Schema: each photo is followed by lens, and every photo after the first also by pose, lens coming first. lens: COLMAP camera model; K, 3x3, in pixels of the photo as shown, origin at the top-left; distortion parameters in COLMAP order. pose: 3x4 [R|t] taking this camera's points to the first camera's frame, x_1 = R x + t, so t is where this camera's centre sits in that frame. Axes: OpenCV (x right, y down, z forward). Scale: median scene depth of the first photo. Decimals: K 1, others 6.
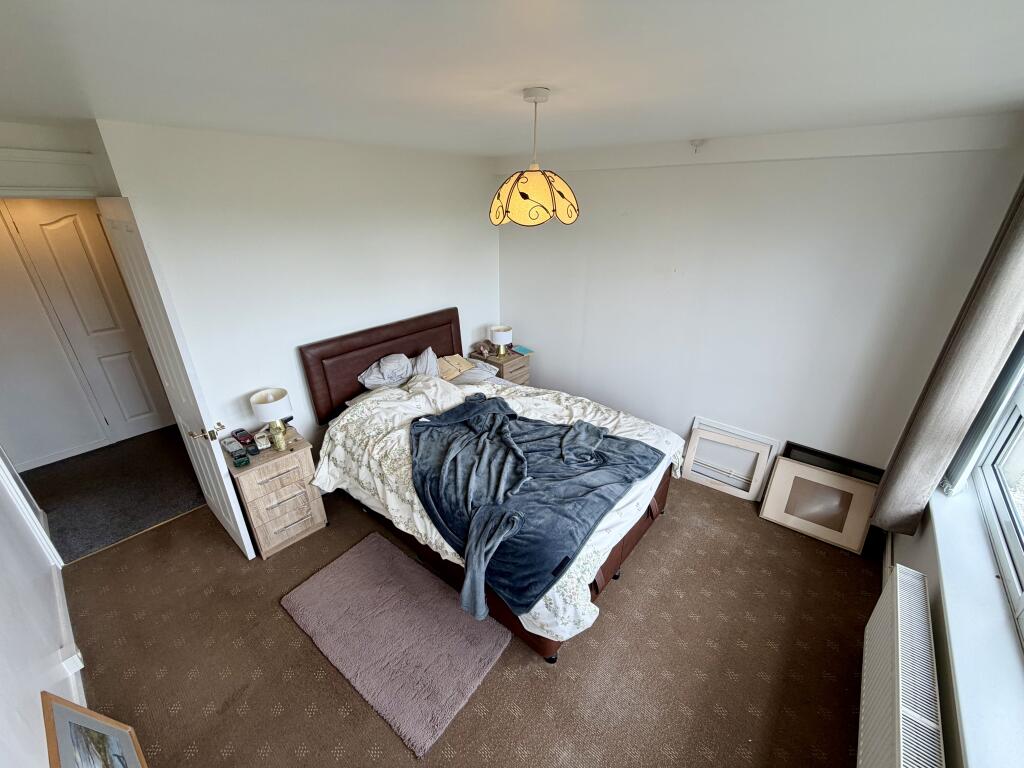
lens RADIAL K [[409.0, 0, 509.5], [0, 409.0, 379.4], [0, 0, 1]] dist [-0.000198, 0.000047]
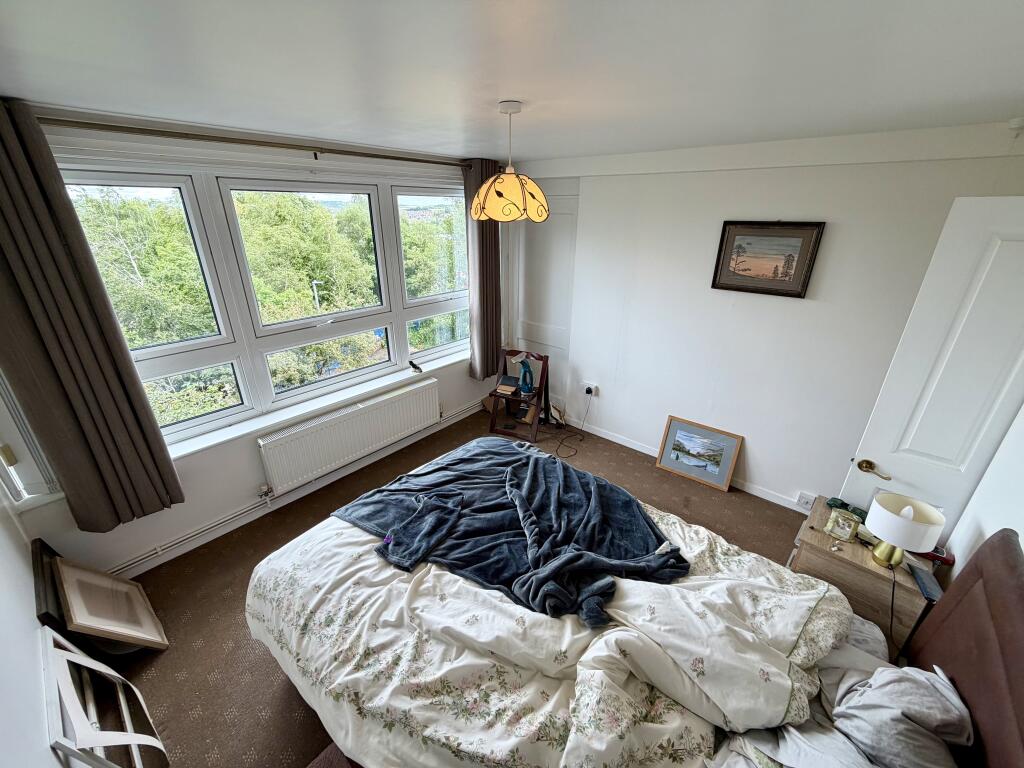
lens RADIAL K [[409.0, 0, 511.9], [0, 409.0, 382.1], [0, 0, 1]] dist [-0.000198, 0.000047]
pose [[-0.999918, -0.007417, 0.010468, 0.020402], [0.002525, 0.686233, 0.727377, -0.556111], [-0.012578, 0.727344, -0.686158, 1.311279]]
